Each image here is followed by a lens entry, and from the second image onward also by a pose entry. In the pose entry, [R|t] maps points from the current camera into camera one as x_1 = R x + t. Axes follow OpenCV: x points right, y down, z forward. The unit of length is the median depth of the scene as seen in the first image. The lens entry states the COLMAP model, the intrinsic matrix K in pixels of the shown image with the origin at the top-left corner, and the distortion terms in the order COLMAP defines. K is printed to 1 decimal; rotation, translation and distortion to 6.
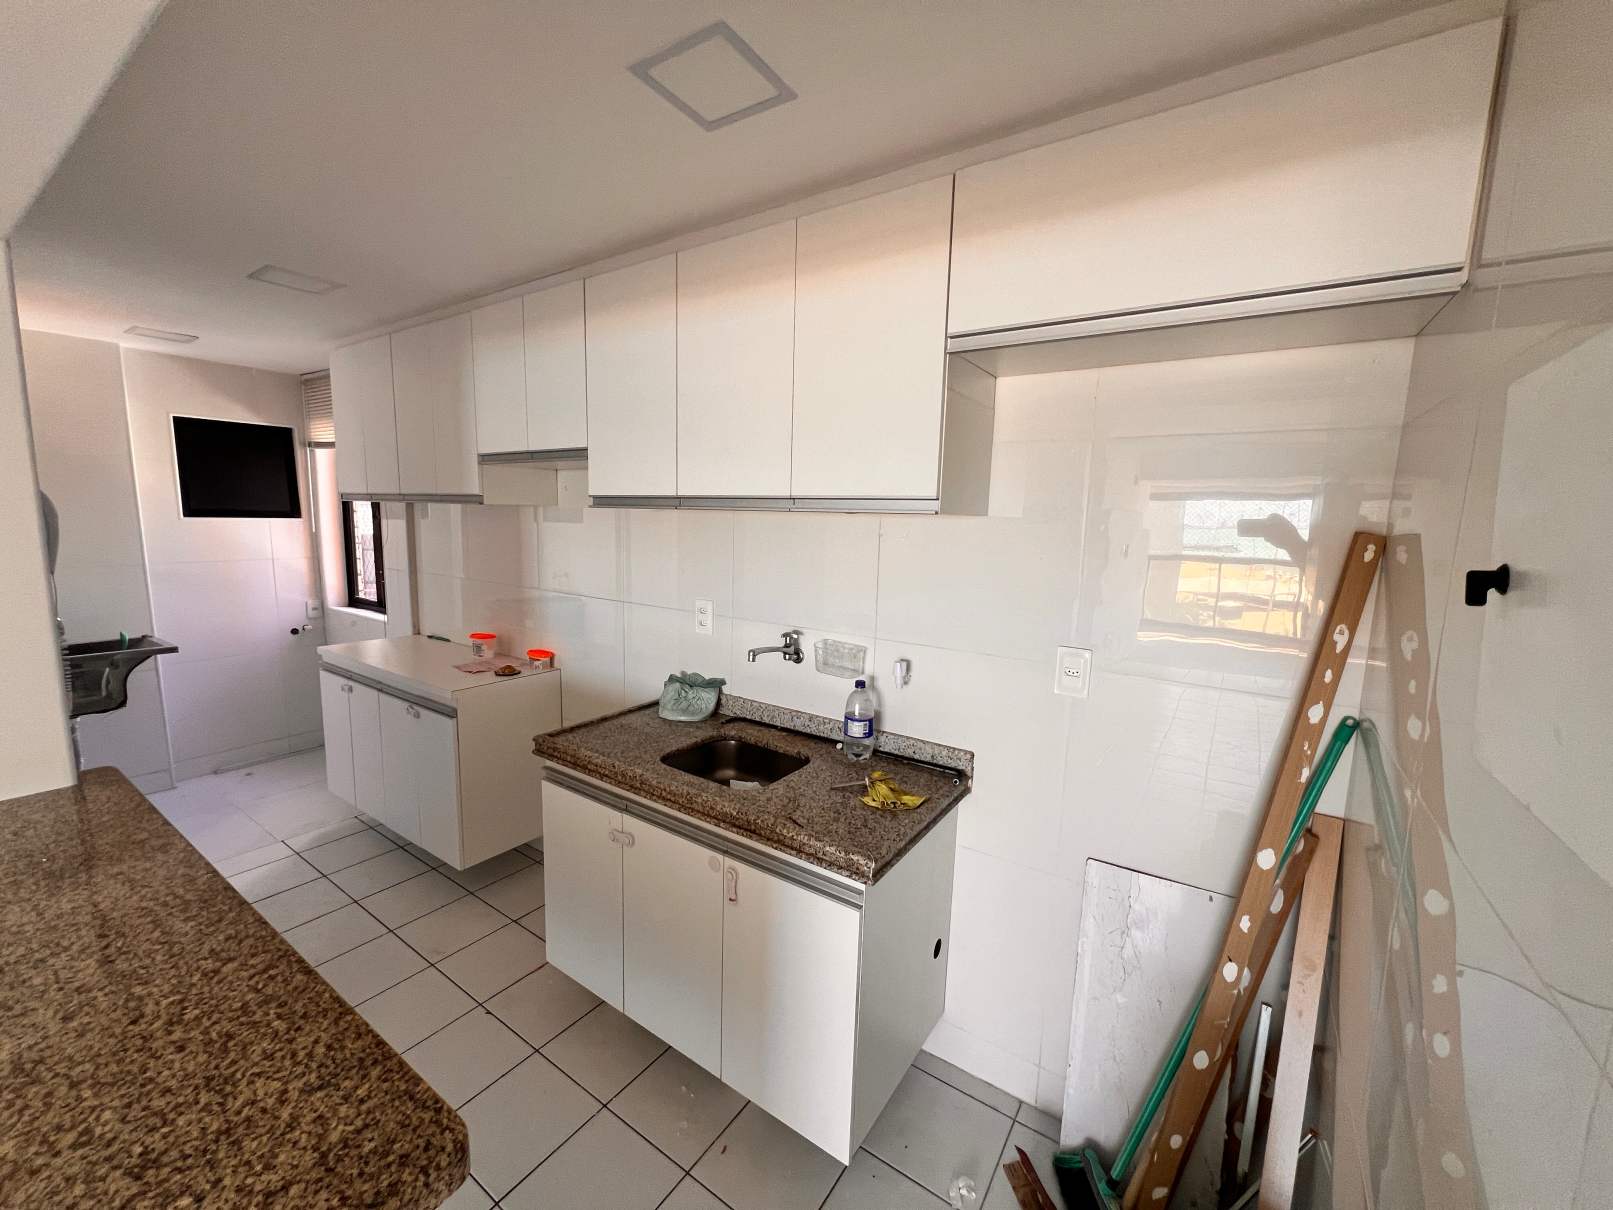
lens RADIAL K [[644.4, 0, 799.1], [0, 644.4, 602.5], [0, 0, 1]] dist [-0.003970, 0.001175]
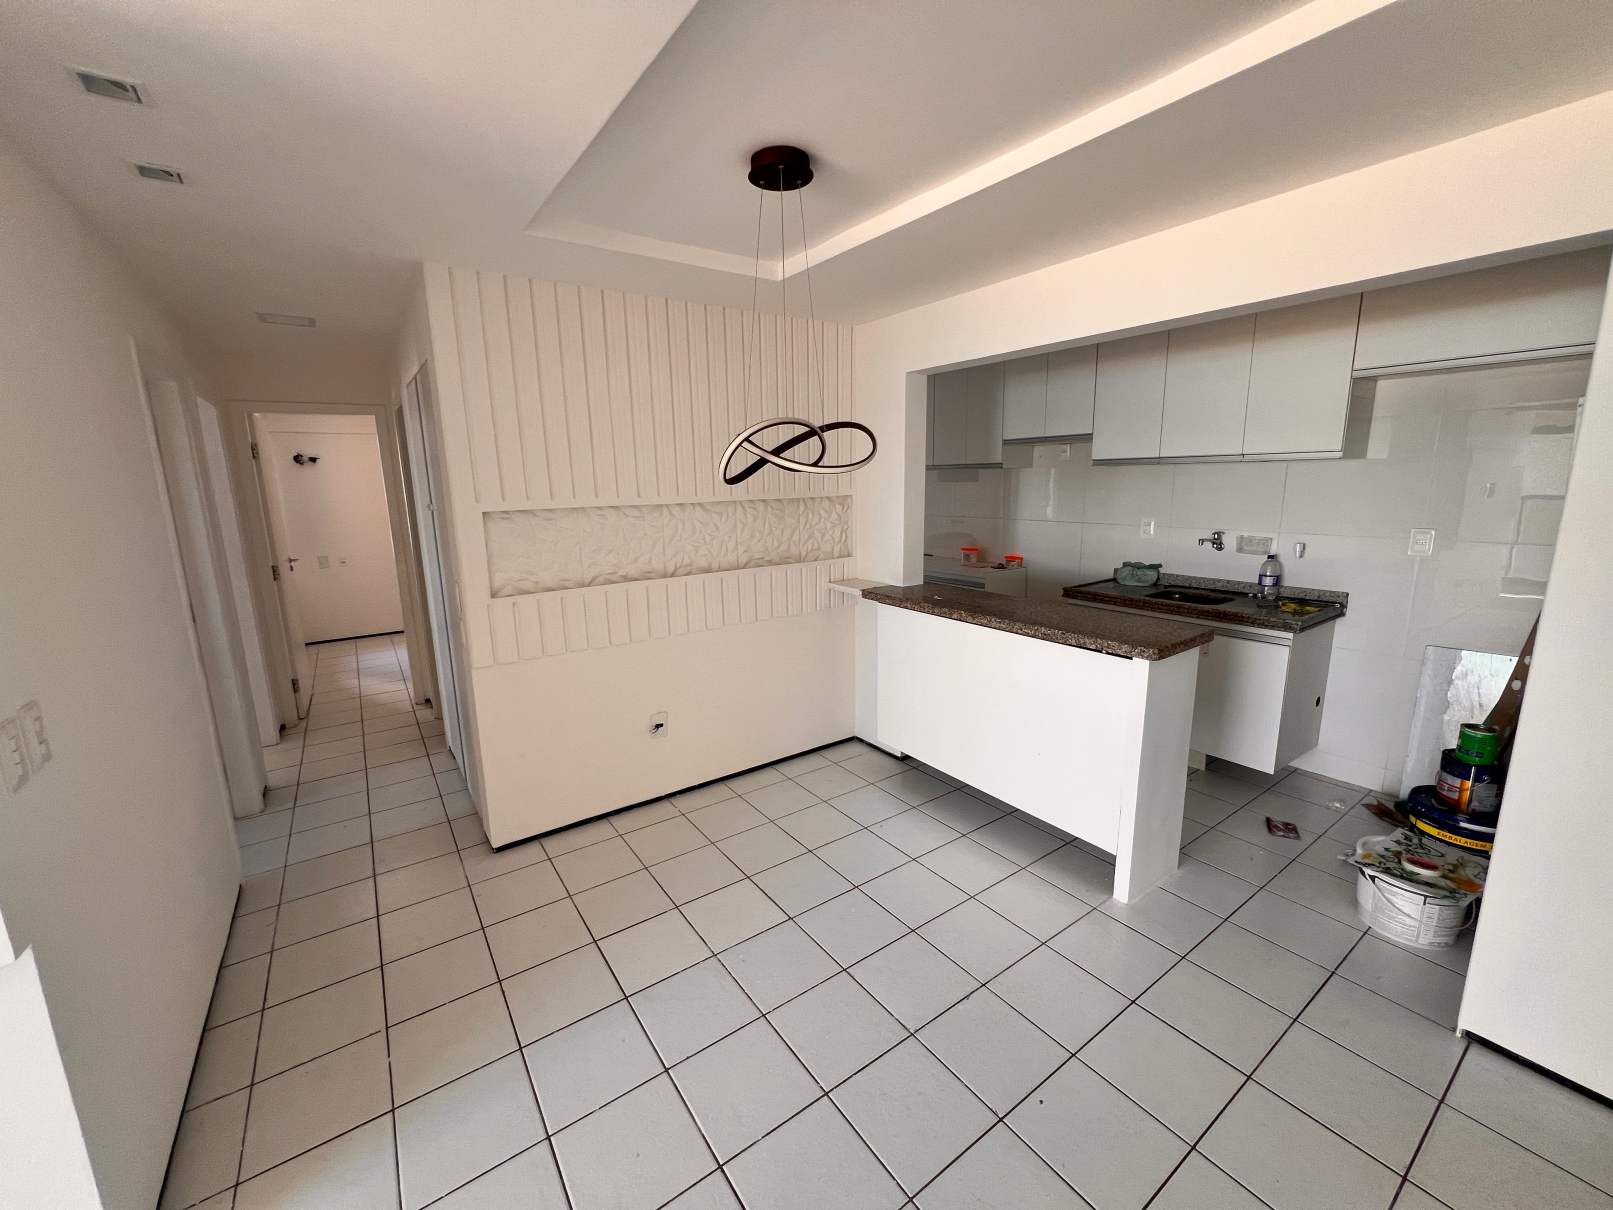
lens RADIAL K [[644.4, 0, 800.0], [0, 644.4, 601.9], [0, 0, 1]] dist [-0.003970, 0.001175]
pose [[0.933762, 0.024022, -0.357088, -0.445457], [-0.004871, 0.998506, 0.054433, 0.146058], [0.357862, -0.049088, 0.932483, -1.050714]]
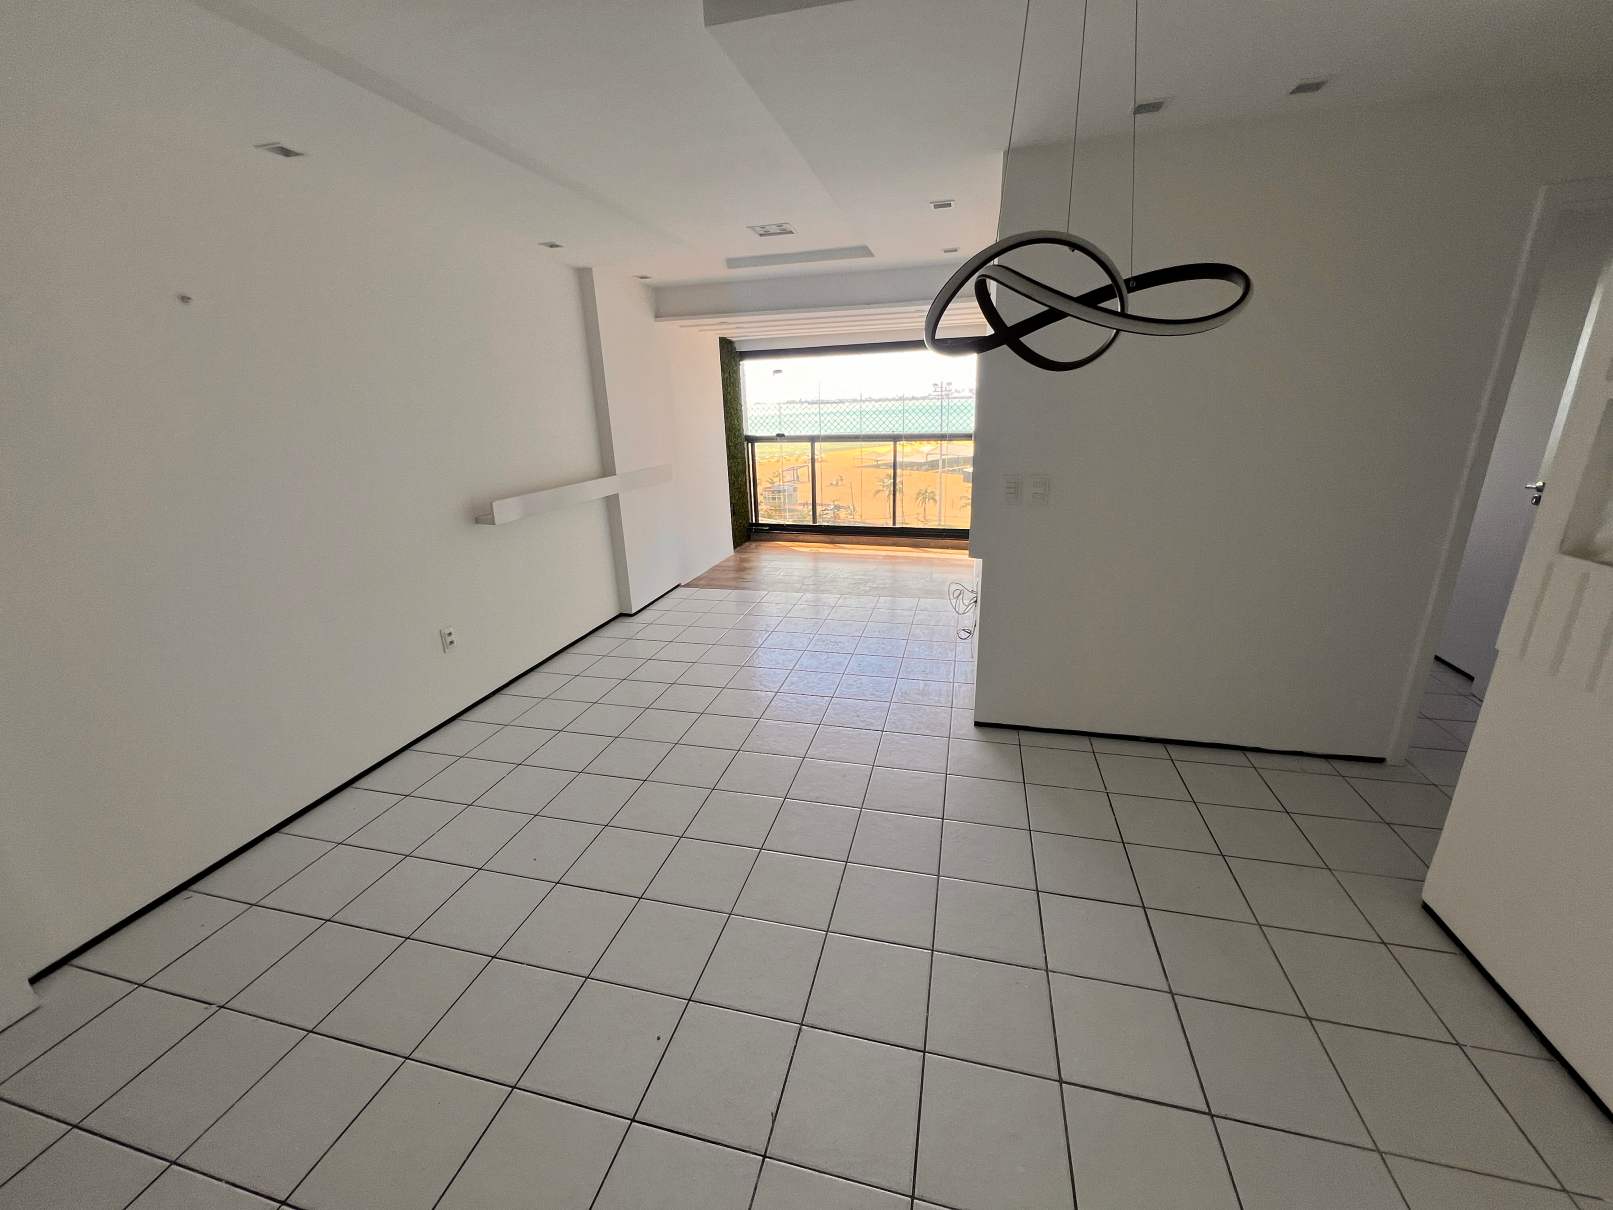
lens RADIAL K [[644.4, 0, 801.2], [0, 644.4, 602.0], [0, 0, 1]] dist [-0.003970, 0.001175]
pose [[-0.941247, 0.106206, -0.320586, -0.406089], [-0.037539, 0.910480, 0.411846, -0.010655], [0.335627, 0.399683, -0.852999, 0.293467]]
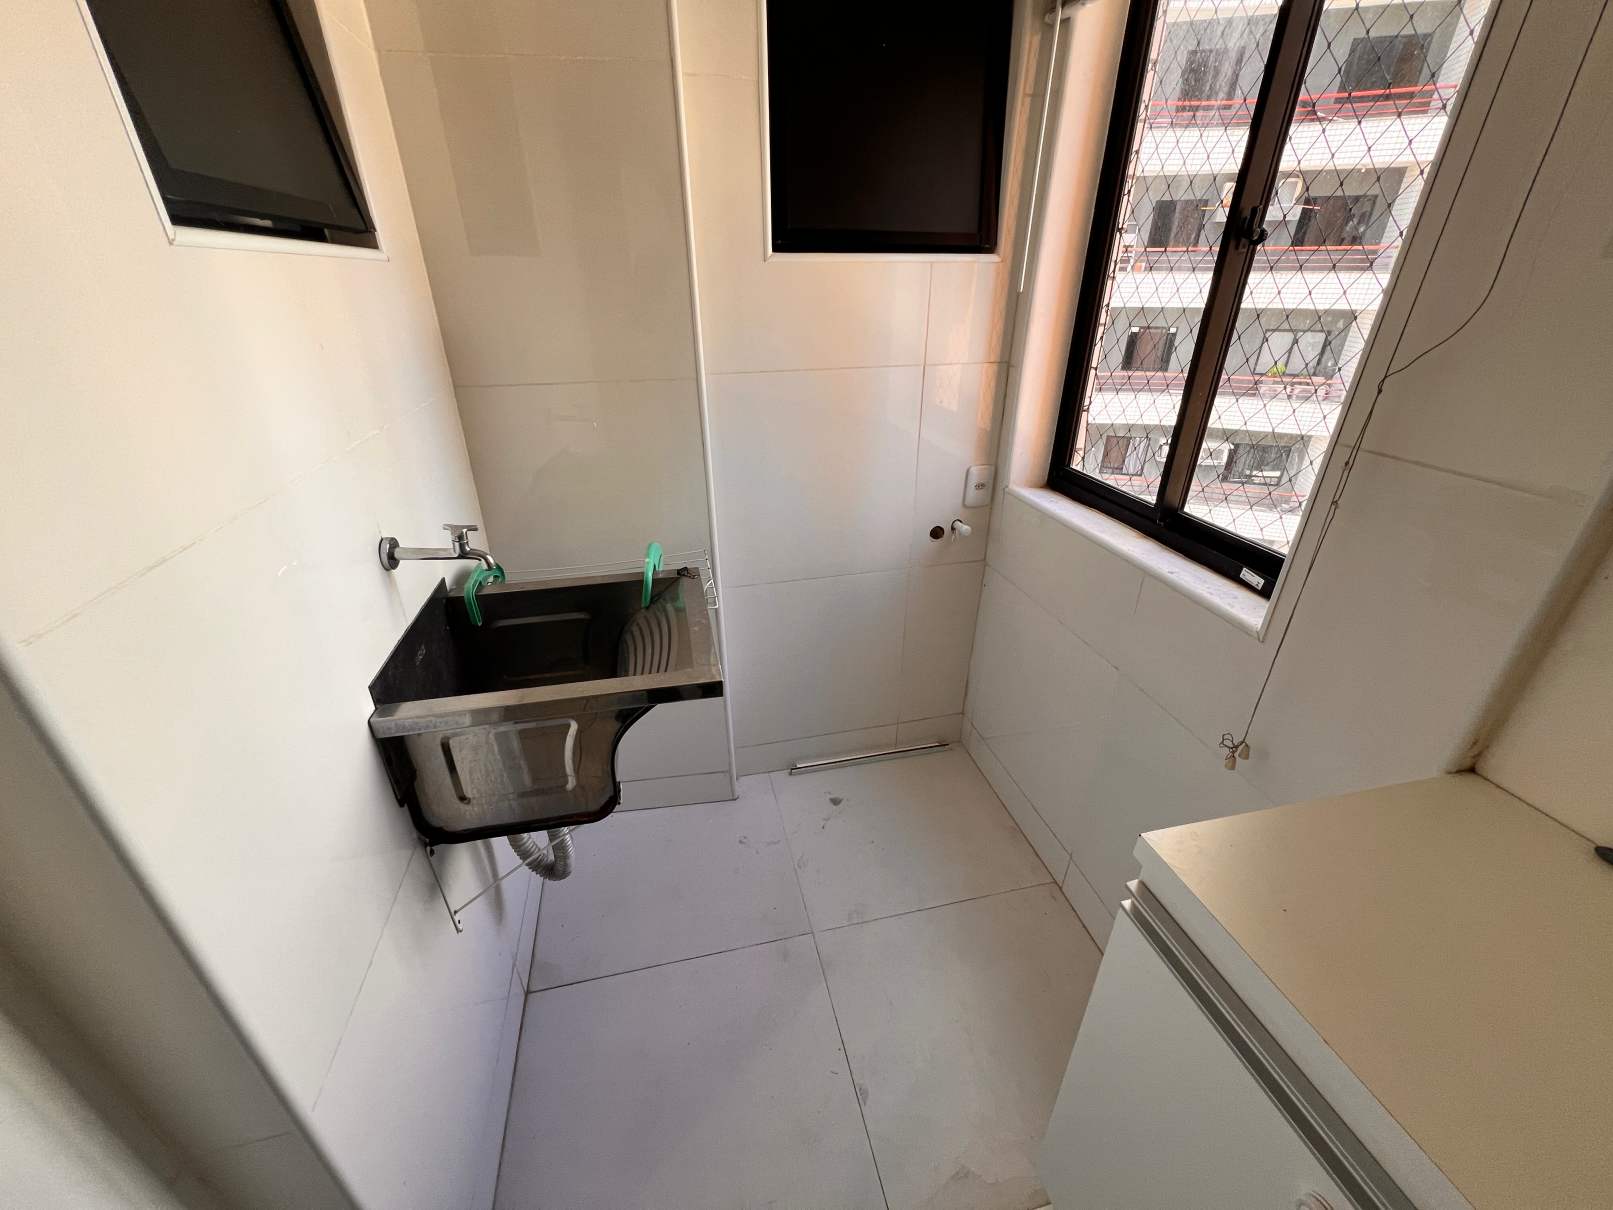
lens RADIAL K [[644.4, 0, 801.3], [0, 644.4, 598.8], [0, 0, 1]] dist [-0.003970, 0.001175]
pose [[0.735108, 0.277238, -0.618673, -1.111884], [-0.069821, 0.938670, 0.337673, -0.116826], [0.674346, -0.205030, 0.709381, 1.193374]]
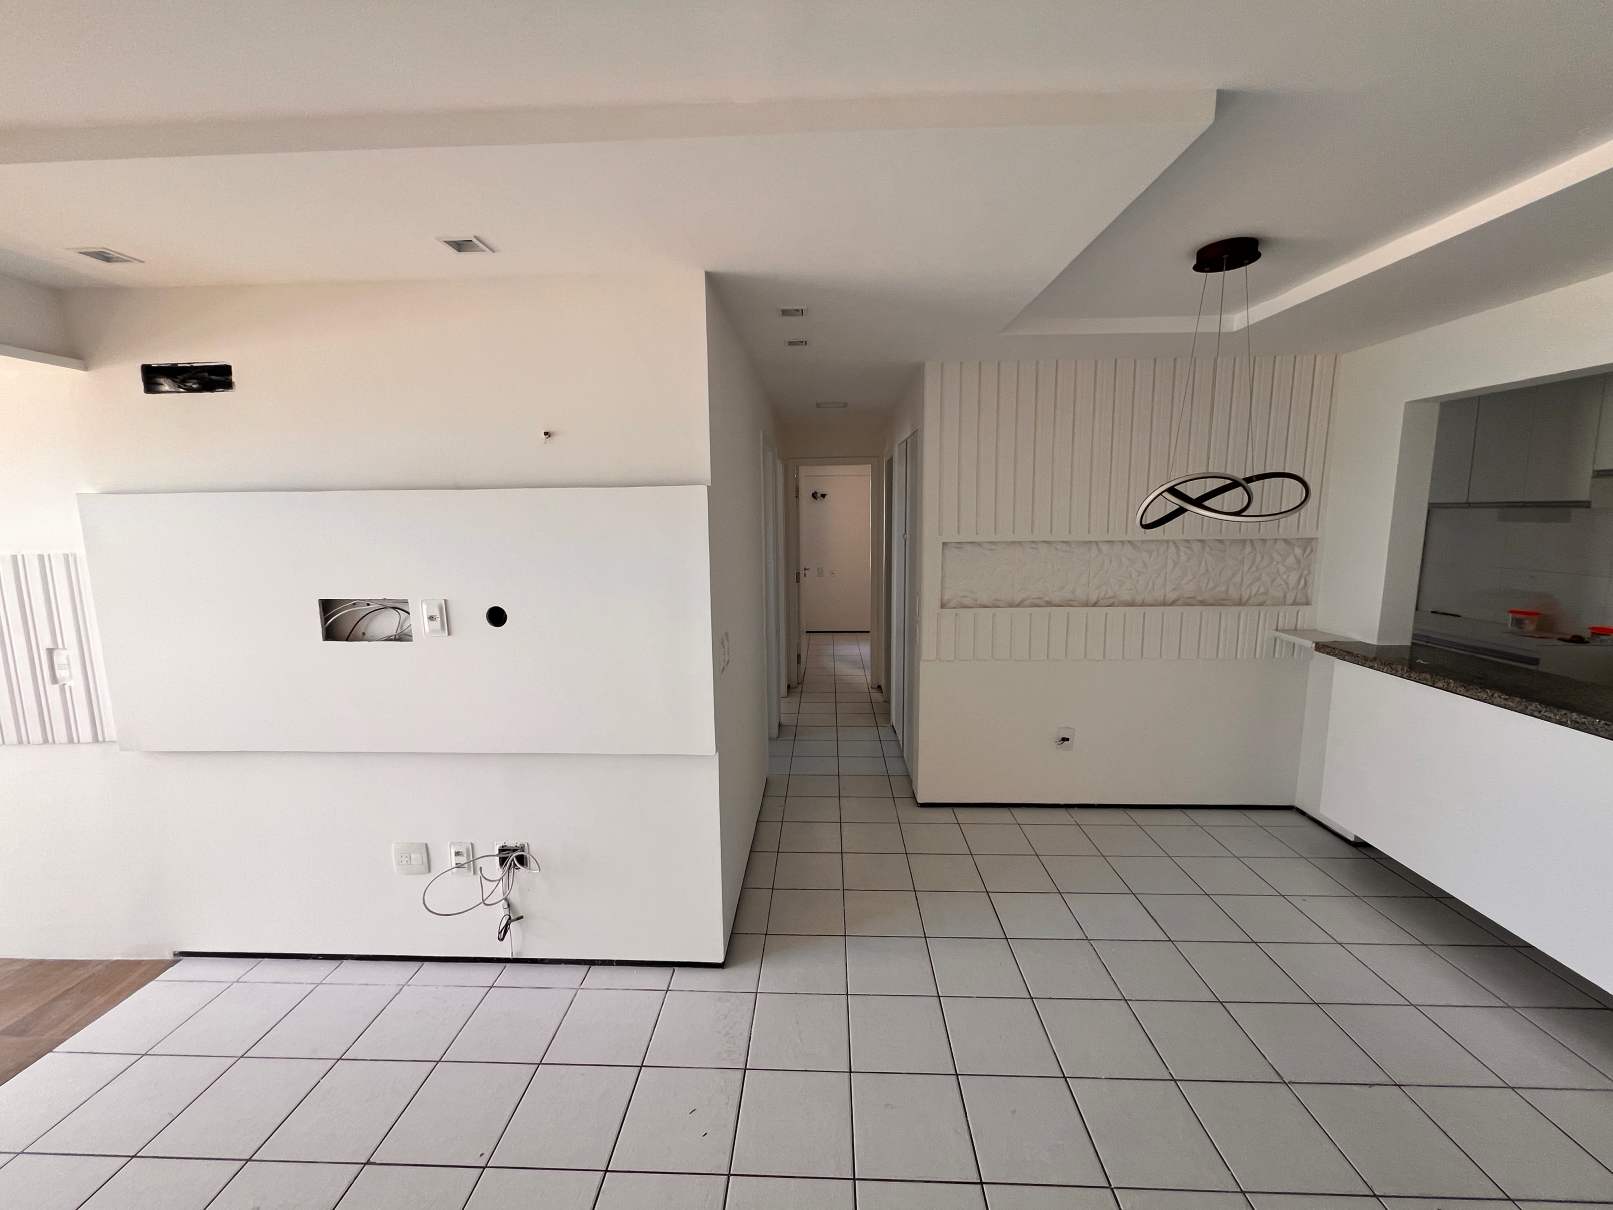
lens RADIAL K [[645.3, 0, 802.5], [0, 645.3, 601.2], [0, 0, 1]] dist [-0.002075, 0.000214]
pose [[0.529283, 0.084538, -0.844223, -0.260934], [-0.091660, 0.994897, 0.042160, 0.155981], [0.843479, 0.055067, 0.534332, -1.268037]]
